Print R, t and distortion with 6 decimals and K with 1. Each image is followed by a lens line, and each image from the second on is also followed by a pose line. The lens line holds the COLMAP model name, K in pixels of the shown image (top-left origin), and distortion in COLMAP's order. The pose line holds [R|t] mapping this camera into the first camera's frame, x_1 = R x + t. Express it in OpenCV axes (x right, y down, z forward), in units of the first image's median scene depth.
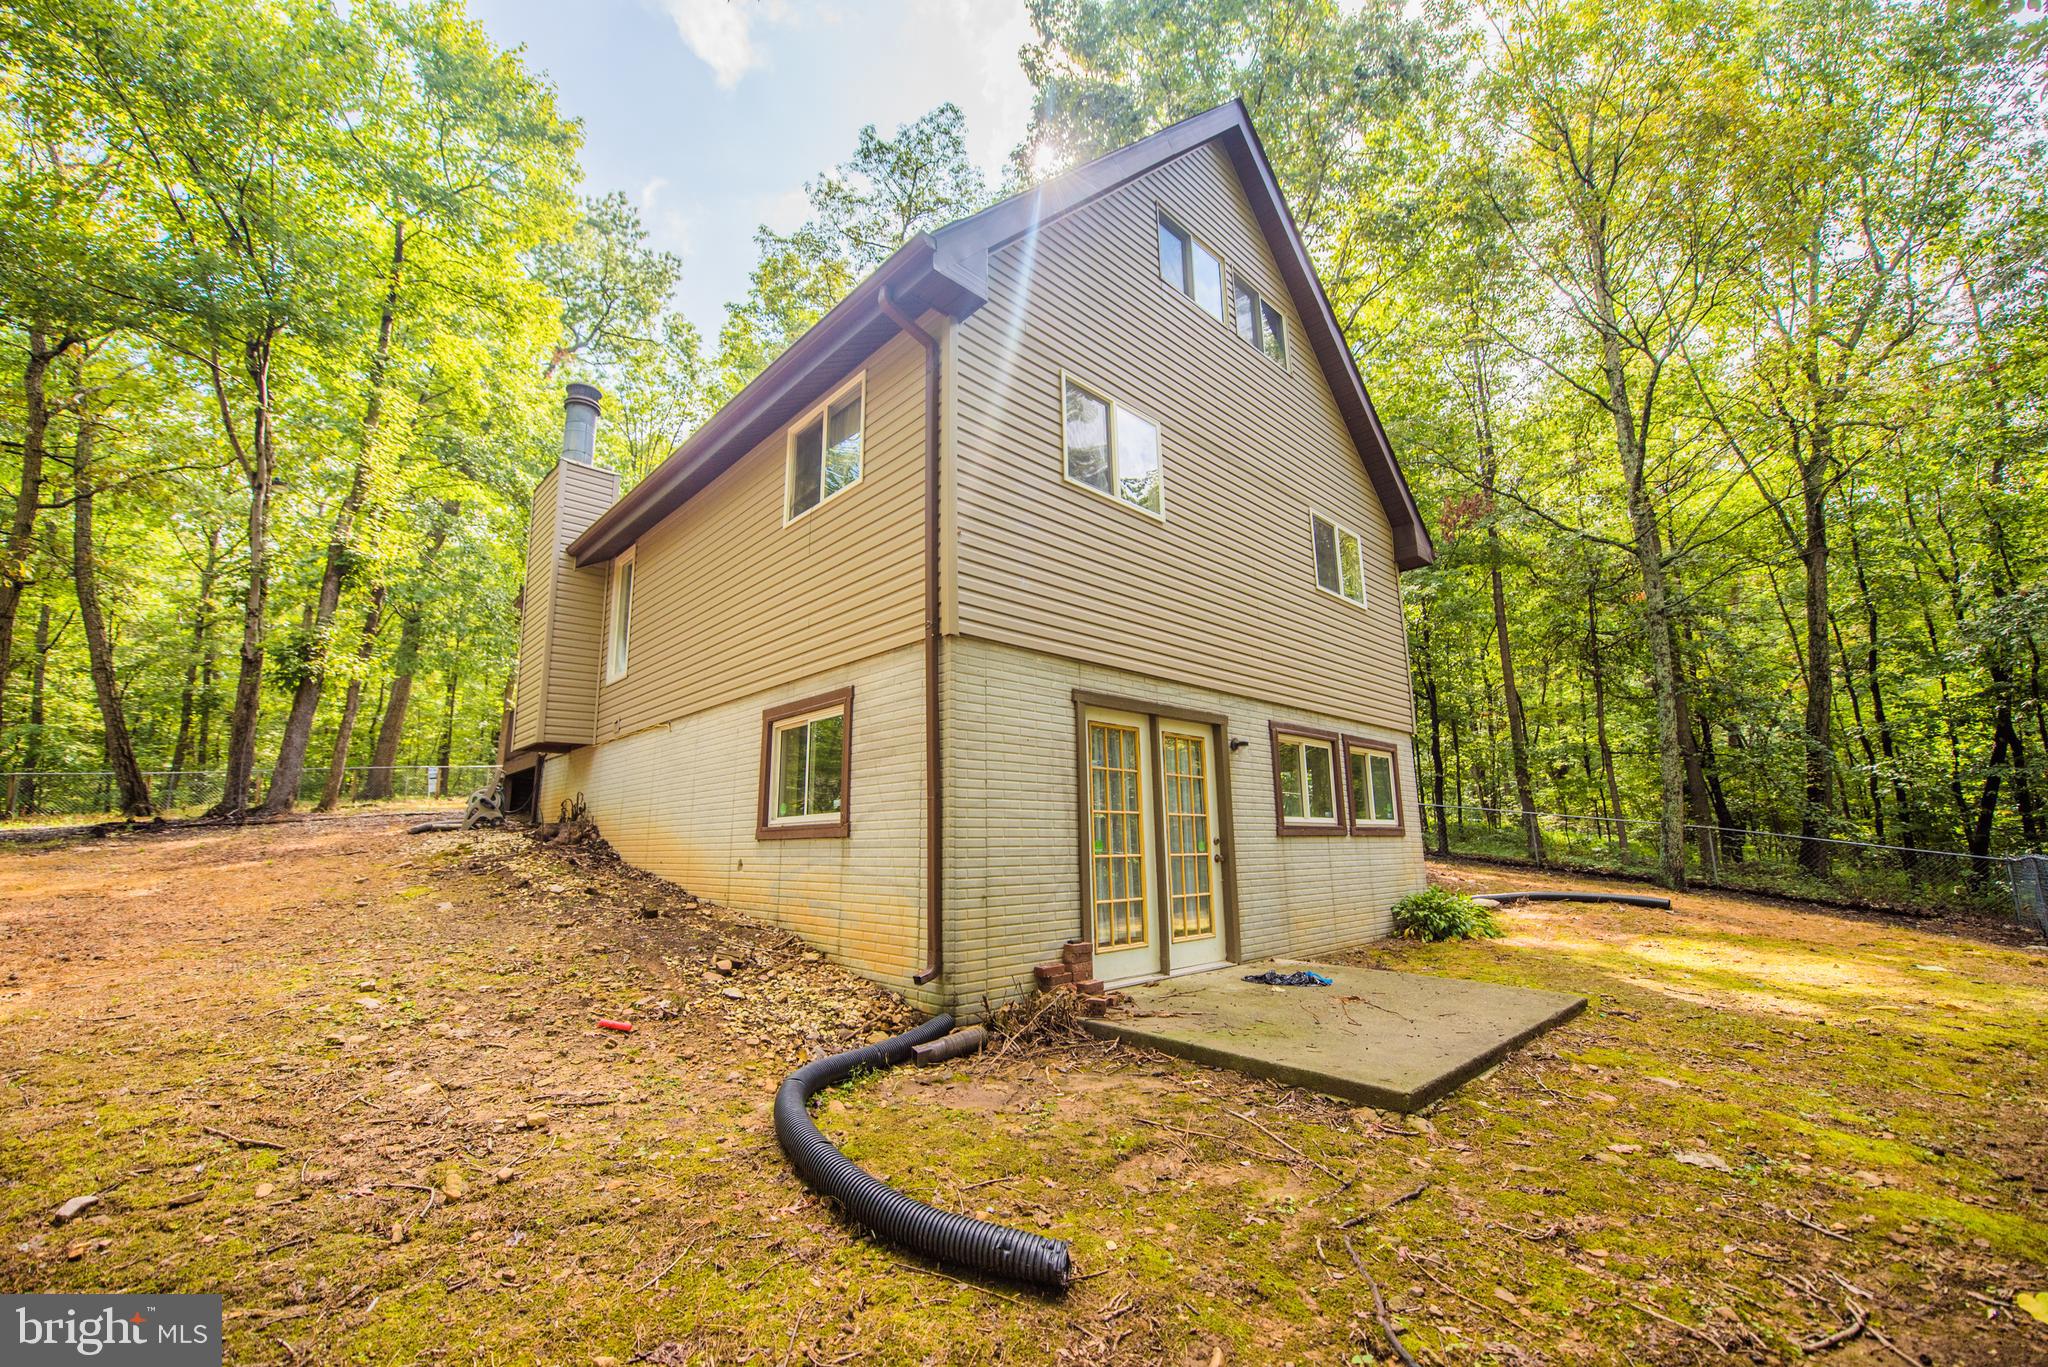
lens RADIAL K [[817.2, 0, 1021.5], [0, 817.2, 677.6], [0, 0, 1]] dist [-0.018213, -0.002694]
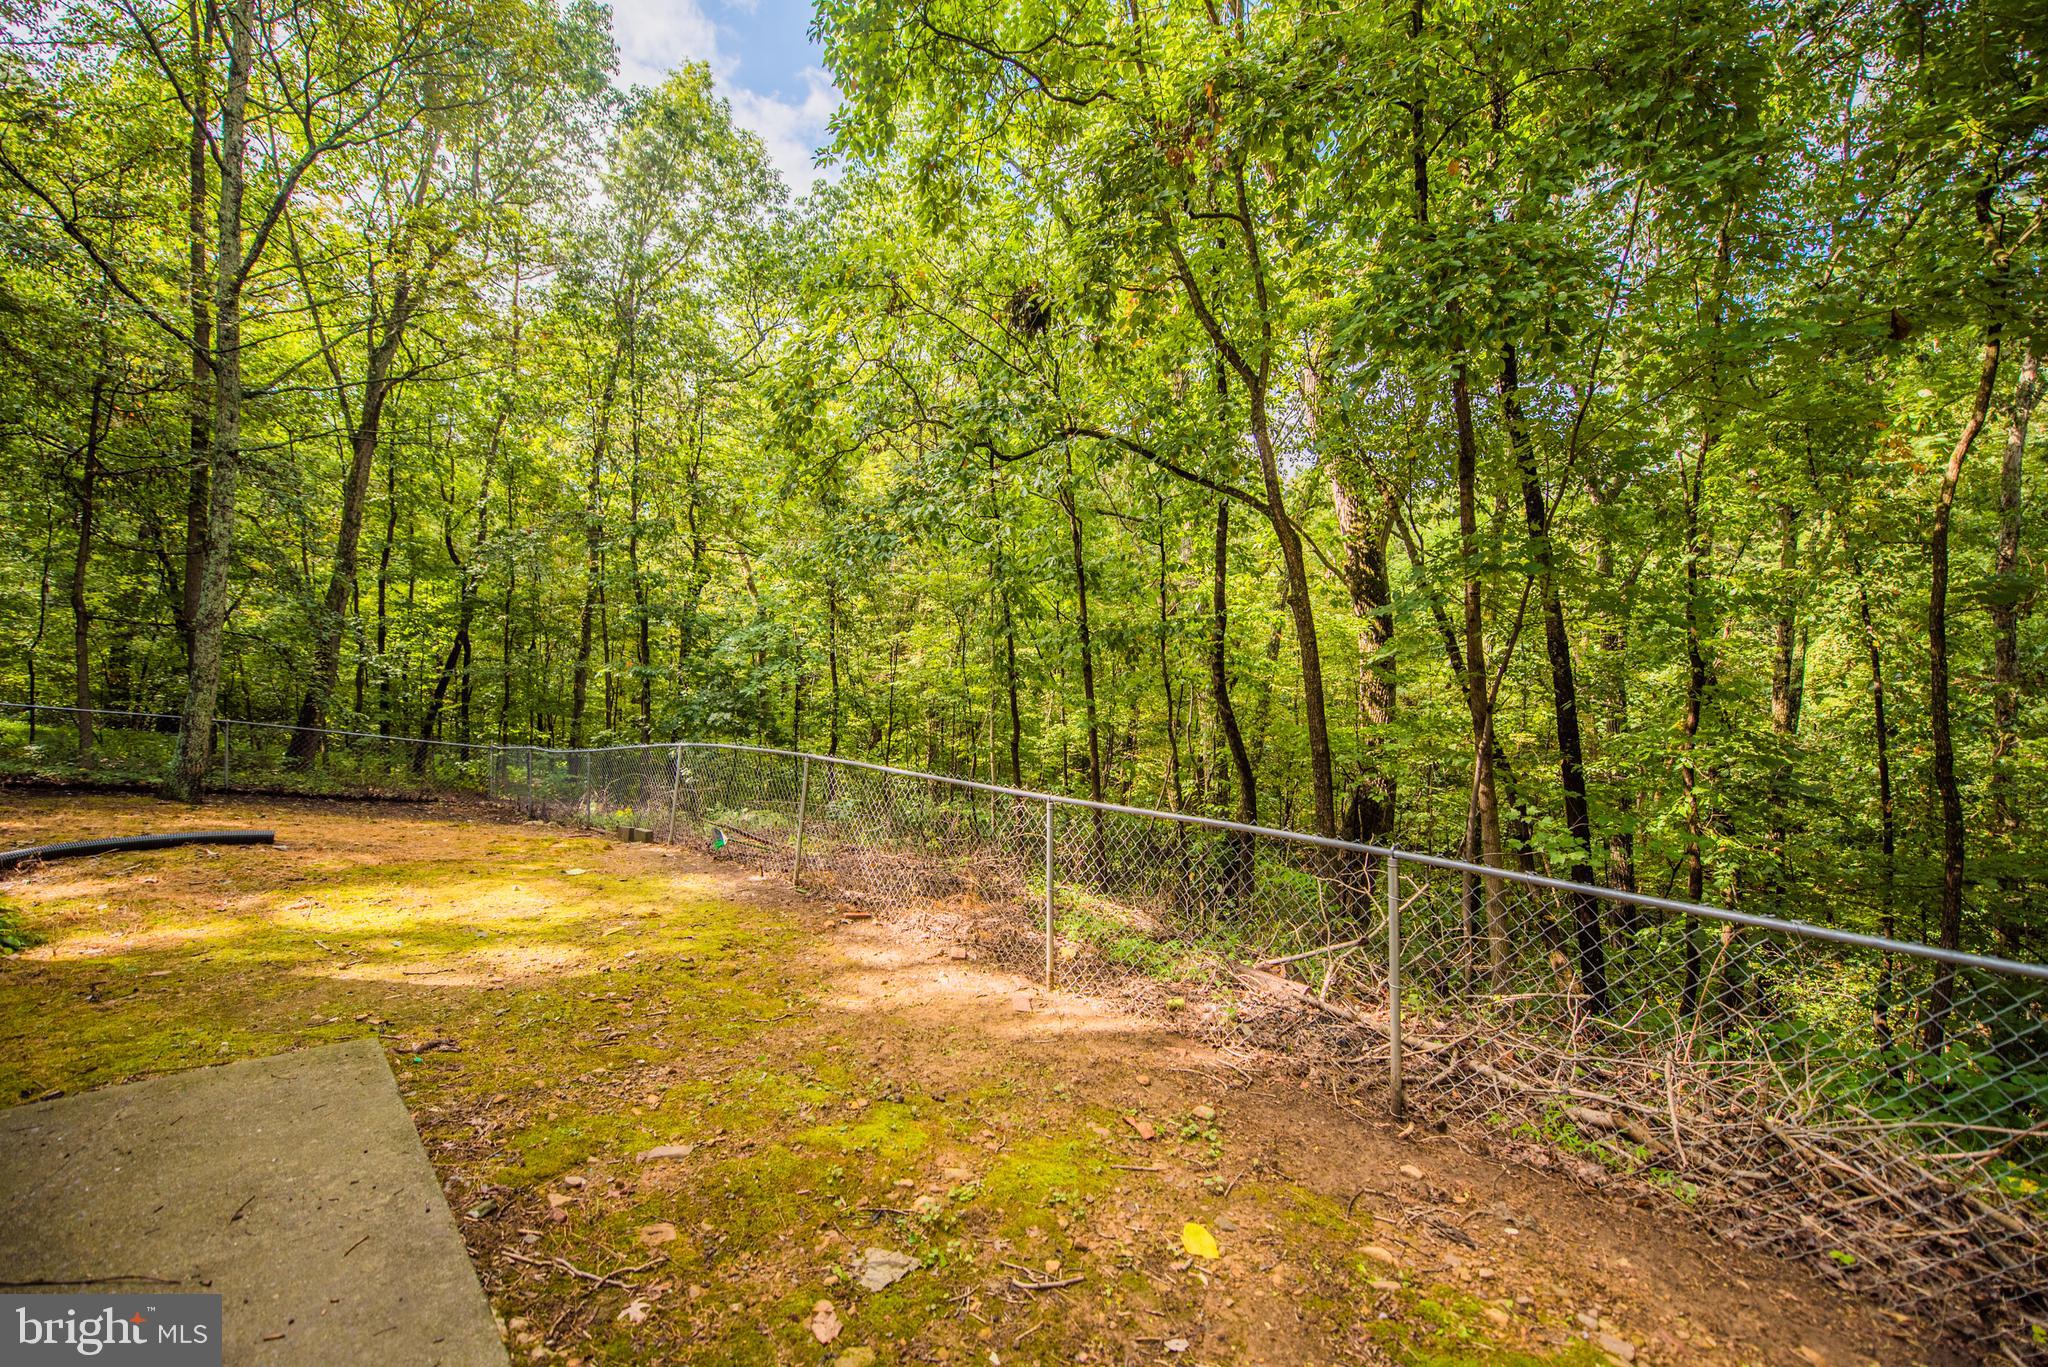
lens RADIAL K [[817.2, 0, 1023.1], [0, 817.2, 693.3], [0, 0, 1]] dist [-0.018213, -0.002694]
pose [[-0.002574, 0.012528, 0.999918, 0.023529], [-0.189449, 0.981807, -0.012789, 0.016427], [-0.981887, -0.189466, -0.000154, 0.300696]]
